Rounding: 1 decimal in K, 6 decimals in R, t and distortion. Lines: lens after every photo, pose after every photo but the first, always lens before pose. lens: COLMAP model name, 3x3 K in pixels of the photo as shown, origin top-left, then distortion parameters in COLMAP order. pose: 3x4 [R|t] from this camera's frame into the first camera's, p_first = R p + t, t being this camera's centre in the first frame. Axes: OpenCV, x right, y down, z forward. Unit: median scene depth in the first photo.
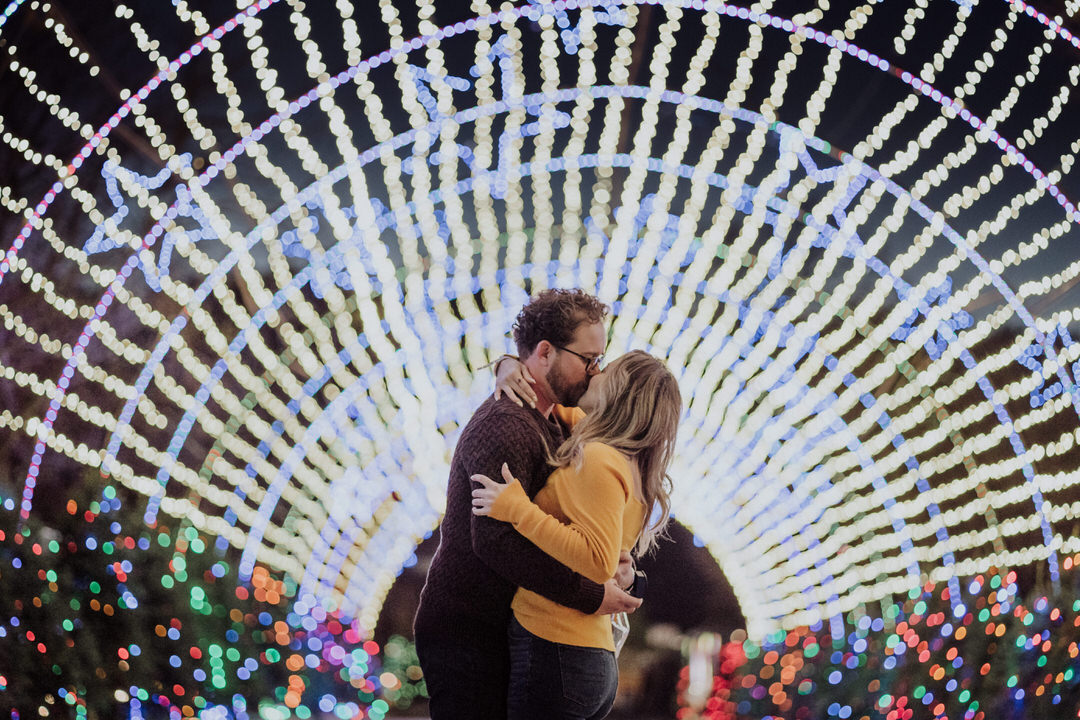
lens RADIAL K [[2636.0, 0, 537.6], [0, 2636.0, 358.1], [0, 0, 1]] dist [-0.152871, 0.000000]
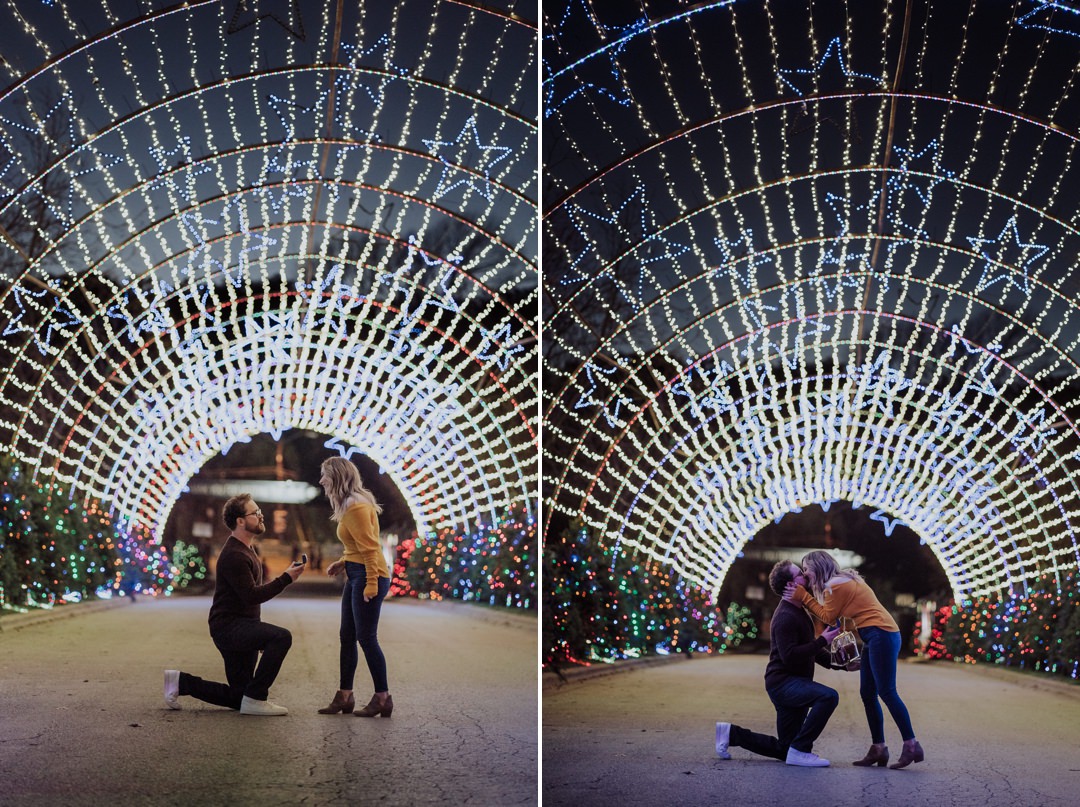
lens RADIAL K [[2704.6, 0, 540.7], [0, 2704.6, 405.1], [0, 0, 1]] dist [-0.204146, 0.000000]
pose [[0.993586, -0.009861, -0.112647, 0.022600], [0.014566, 0.999052, 0.041025, -0.120330], [0.112135, -0.042402, 0.992788, -0.918245]]
